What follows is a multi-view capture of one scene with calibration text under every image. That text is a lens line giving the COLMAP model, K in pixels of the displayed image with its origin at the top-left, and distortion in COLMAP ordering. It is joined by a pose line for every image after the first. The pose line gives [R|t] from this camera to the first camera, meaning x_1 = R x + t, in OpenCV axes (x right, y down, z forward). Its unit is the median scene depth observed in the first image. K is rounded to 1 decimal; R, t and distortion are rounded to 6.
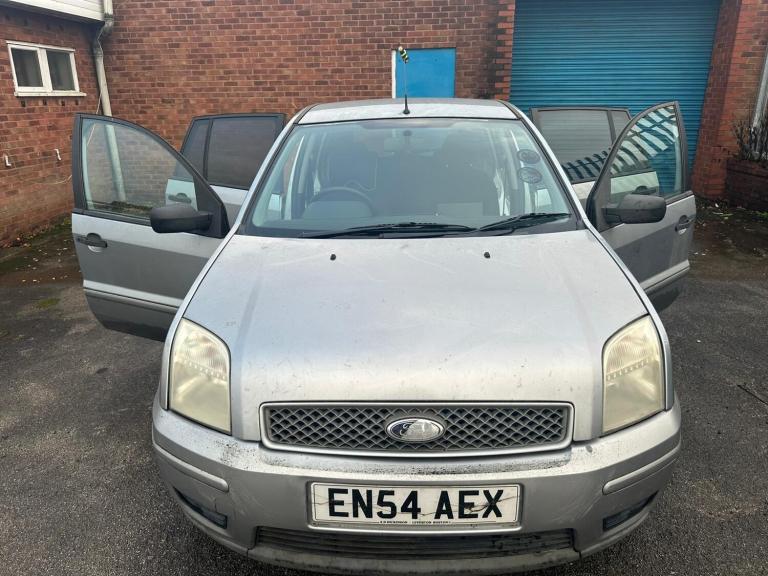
lens RADIAL K [[546.5, 0, 382.9], [0, 546.5, 281.2], [0, 0, 1]] dist [0.030110, -0.030258]
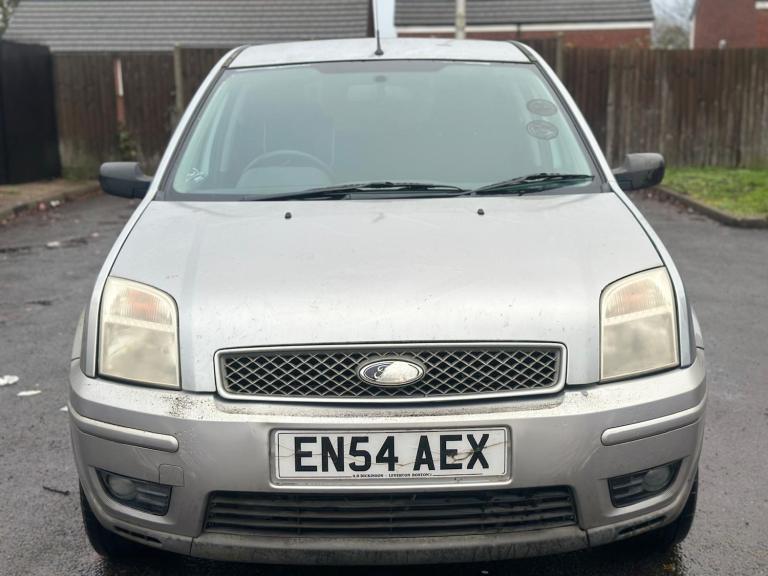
lens RADIAL K [[1084.9, 0, 382.5], [0, 1084.9, 289.9], [0, 0, 1]] dist [0.115555, 0.000000]
pose [[0.999048, -0.004729, 0.043375, -0.027885], [0.009859, 0.992864, -0.118841, 0.305487], [-0.042503, 0.119156, 0.991965, -0.685971]]
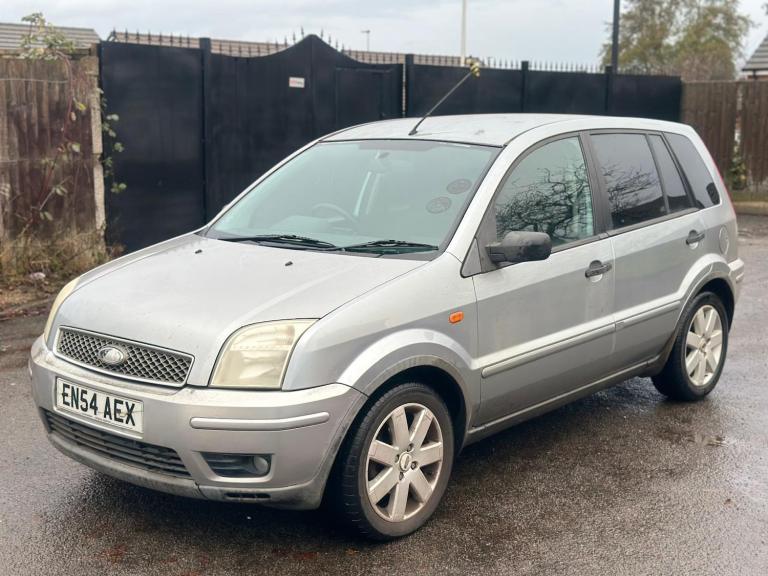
lens RADIAL K [[1084.9, 0, 384.4], [0, 1084.9, 289.4], [0, 0, 1]] dist [0.115555, 0.000000]
pose [[0.774766, 0.124914, -0.619786, 2.068832], [-0.200139, 0.978333, -0.053007, 0.097850], [0.599736, 0.165111, 0.782979, -0.733304]]
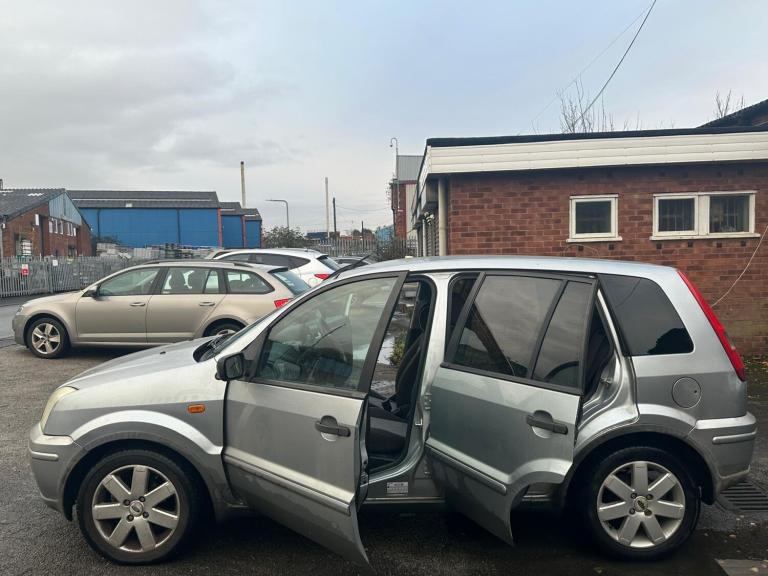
lens RADIAL K [[621.3, 0, 381.3], [0, 621.3, 283.9], [0, 0, 1]] dist [0.081704, -0.112736]
pose [[0.035511, 0.064929, -0.997258, 2.537812], [-0.288551, 0.956053, 0.051971, -0.651313], [0.956806, 0.285914, 0.052685, 1.767363]]
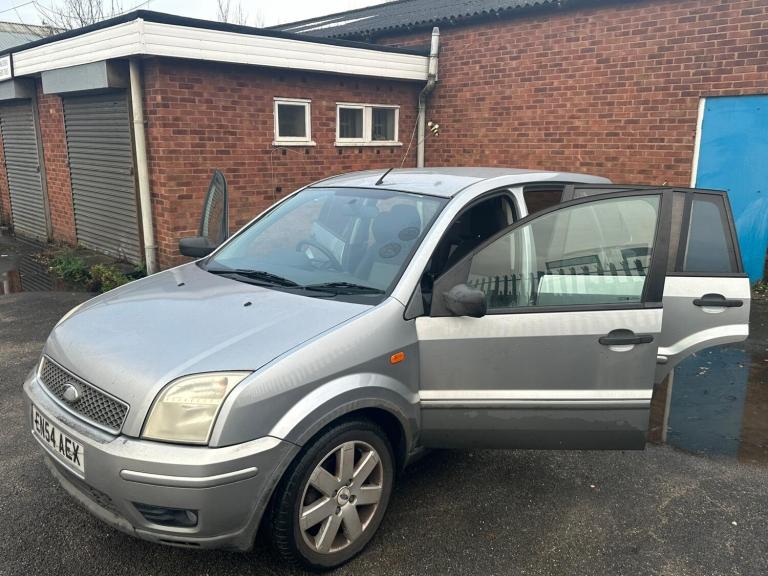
lens RADIAL K [[621.3, 0, 388.9], [0, 621.3, 284.8], [0, 0, 1]] dist [0.081704, -0.112736]
pose [[0.752151, 0.166634, -0.637575, 1.579848], [-0.223341, 0.974701, -0.008732, -0.178649], [0.619990, 0.148965, 0.770338, 0.132513]]
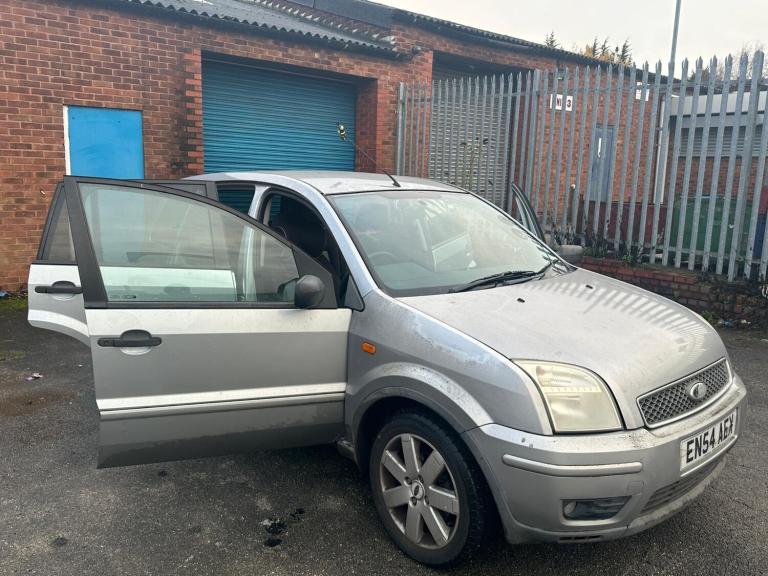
lens RADIAL K [[621.3, 0, 387.4], [0, 621.3, 282.6], [0, 0, 1]] dist [0.081704, -0.112736]
pose [[0.721178, -0.085859, 0.687408, -1.522233], [0.181589, 0.981022, -0.067978, -0.052450], [-0.668526, 0.173850, 0.723083, 0.228749]]
